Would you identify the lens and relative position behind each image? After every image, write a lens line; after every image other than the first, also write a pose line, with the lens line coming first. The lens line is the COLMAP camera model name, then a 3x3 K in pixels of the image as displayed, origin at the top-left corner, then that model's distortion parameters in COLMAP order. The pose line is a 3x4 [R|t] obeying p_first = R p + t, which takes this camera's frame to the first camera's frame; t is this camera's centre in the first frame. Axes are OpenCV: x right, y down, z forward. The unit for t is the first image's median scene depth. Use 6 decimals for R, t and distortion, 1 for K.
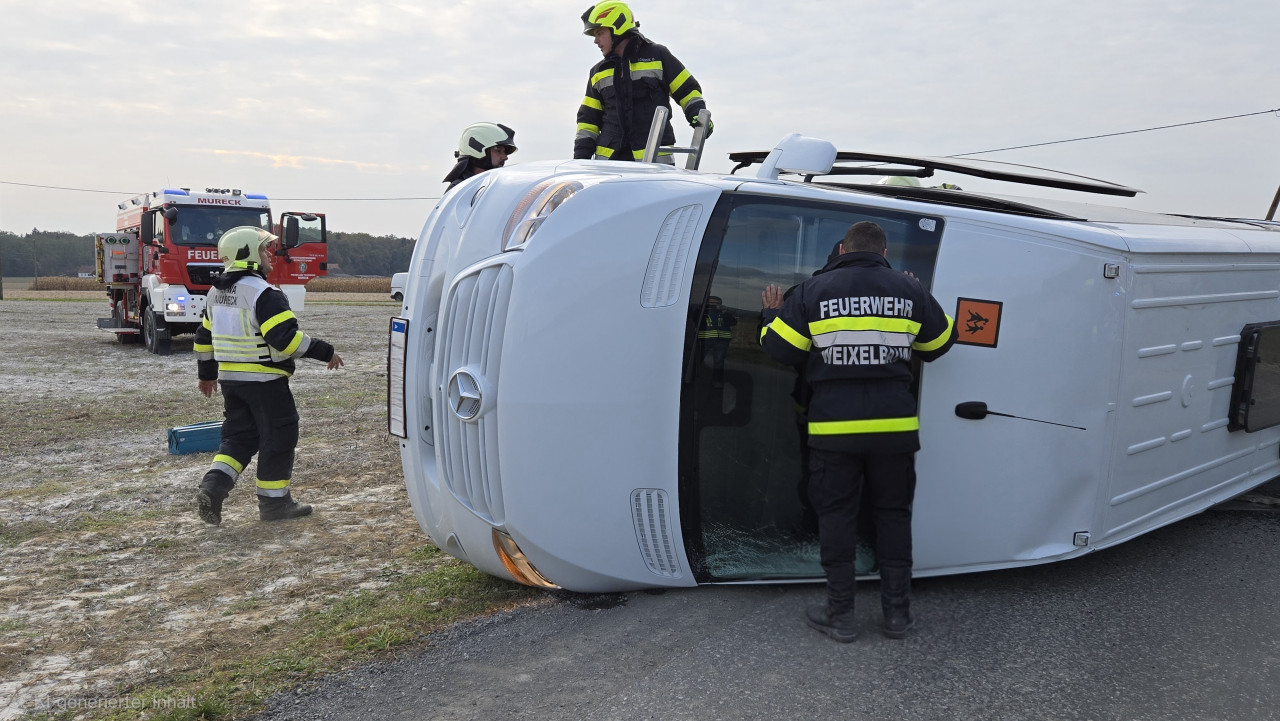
lens RADIAL K [[1056.3, 0, 633.7], [0, 1056.3, 357.8], [0, 0, 1]] dist [0.044355, -0.018953]
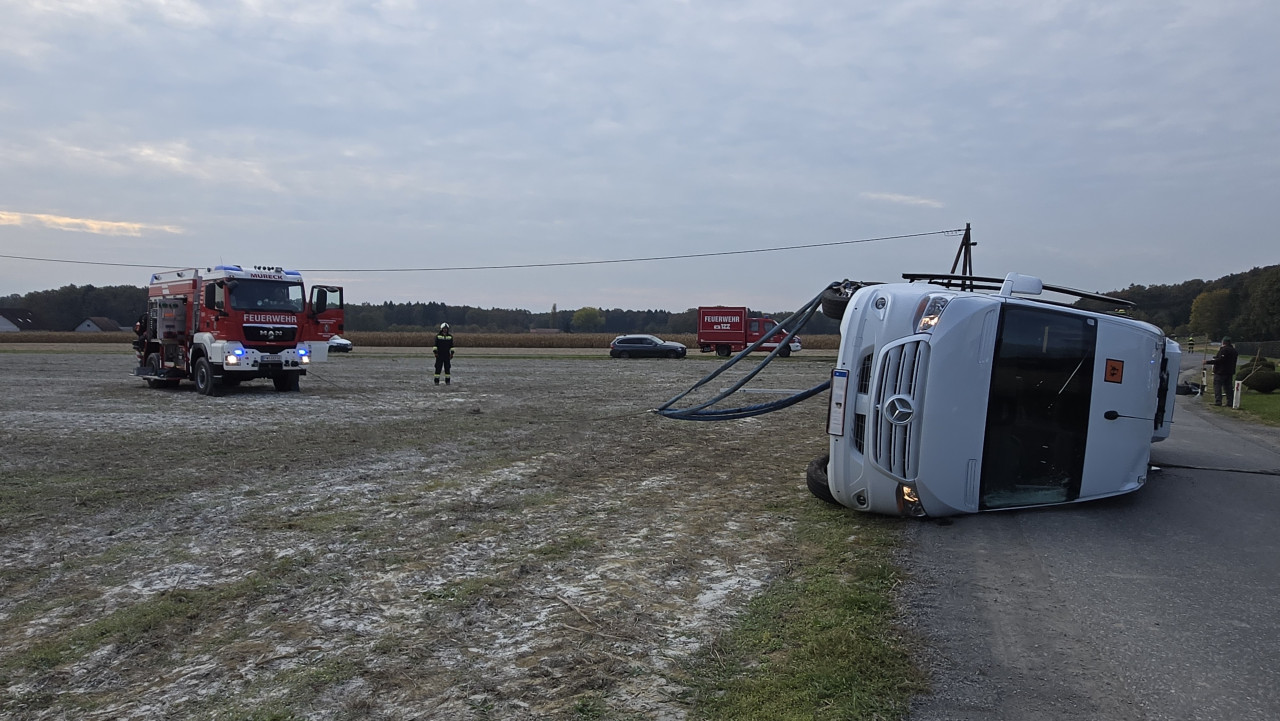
lens RADIAL K [[821.3, 0, 634.7], [0, 821.3, 361.4], [0, 0, 1]] dist [-0.012792, -0.001783]
pose [[0.972759, 0.000583, 0.231818, -0.659479], [0.009341, 0.999086, -0.041712, 0.003299], [-0.231630, 0.042741, 0.971865, -0.211405]]
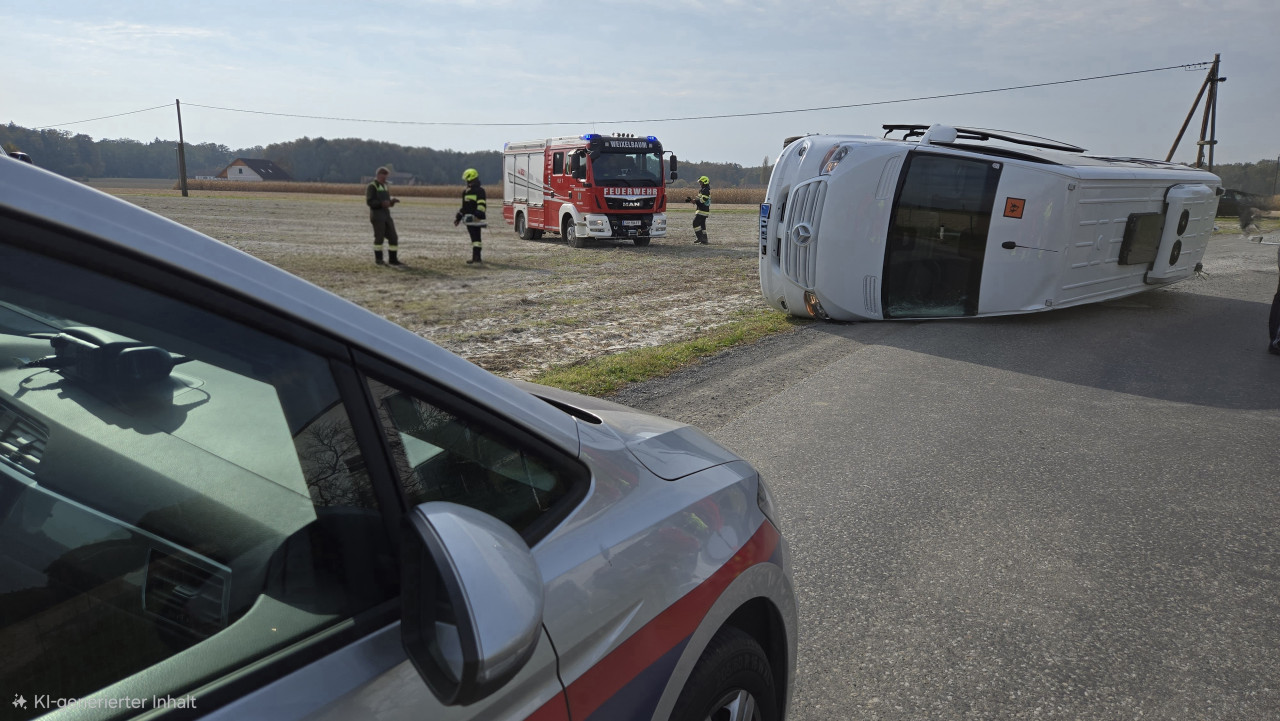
lens RADIAL K [[851.8, 0, 633.0], [0, 851.8, 357.2], [0, 0, 1]] dist [0.043842, -0.008917]
pose [[0.999727, 0.019792, -0.012441, -0.361790], [-0.018169, 0.992697, 0.119256, 0.061195], [0.014711, -0.118998, 0.992786, -0.699968]]
